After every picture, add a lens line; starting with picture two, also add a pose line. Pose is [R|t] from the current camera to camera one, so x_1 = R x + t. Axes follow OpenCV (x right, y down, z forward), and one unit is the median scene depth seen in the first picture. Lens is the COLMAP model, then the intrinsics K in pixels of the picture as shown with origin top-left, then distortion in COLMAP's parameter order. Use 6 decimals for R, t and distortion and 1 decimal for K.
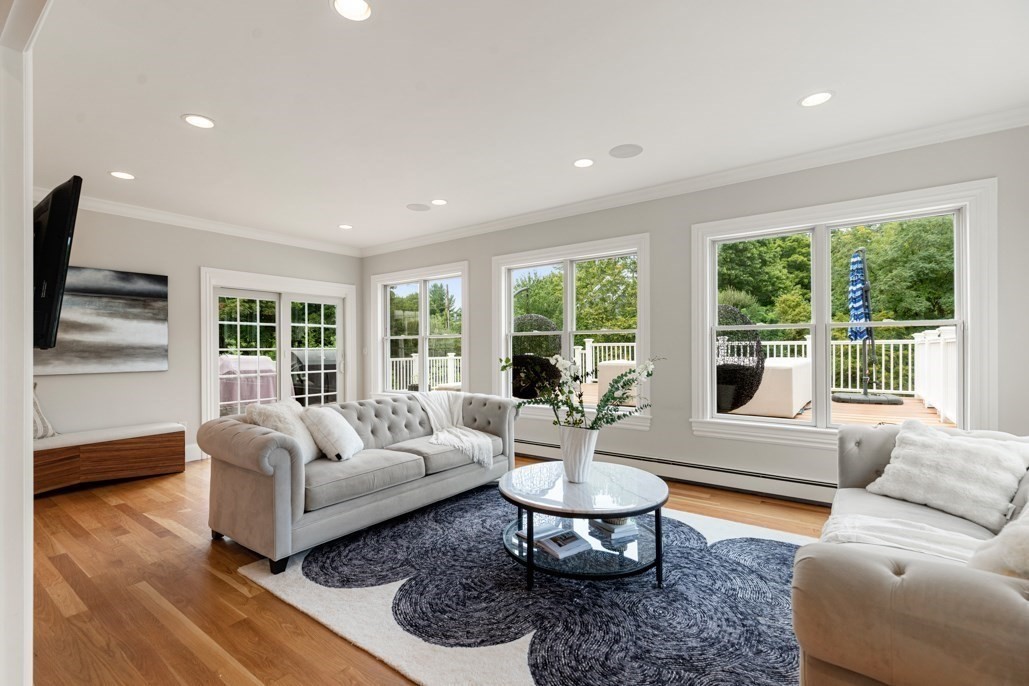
lens RADIAL K [[464.1, 0, 512.2], [0, 464.1, 346.6], [0, 0, 1]] dist [0.001191, 0.000076]
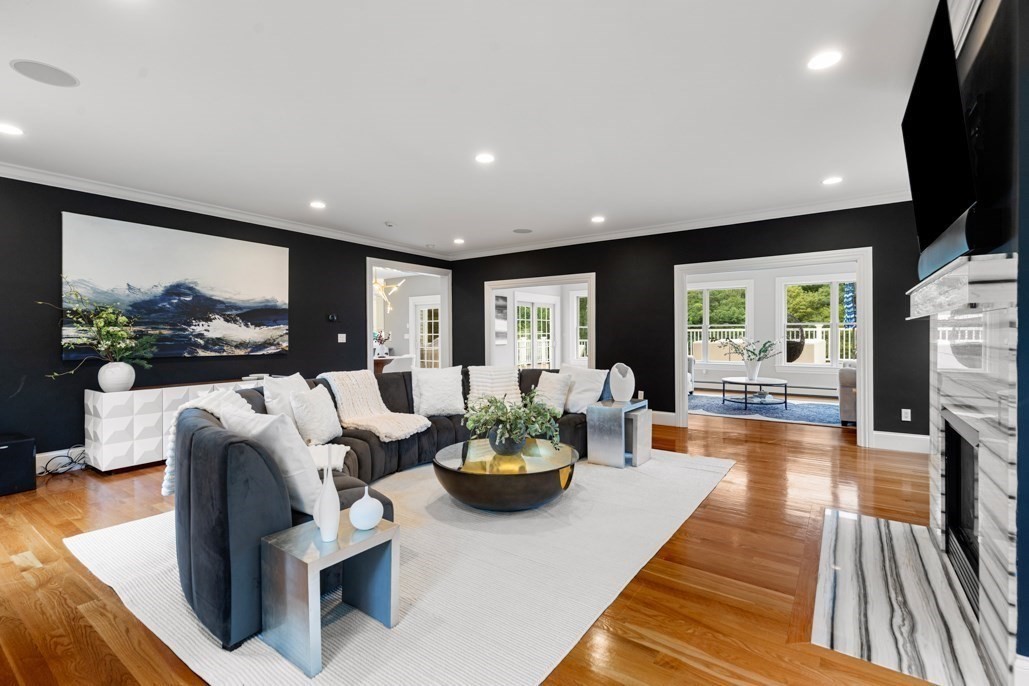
lens RADIAL K [[464.1, 0, 517.2], [0, 464.1, 338.1], [0, 0, 1]] dist [0.001191, 0.000076]
pose [[0.999848, -0.000789, 0.017414, -0.576616], [0.000552, 0.999907, 0.013596, -0.002337], [-0.017424, -0.013584, 0.999756, -0.779854]]
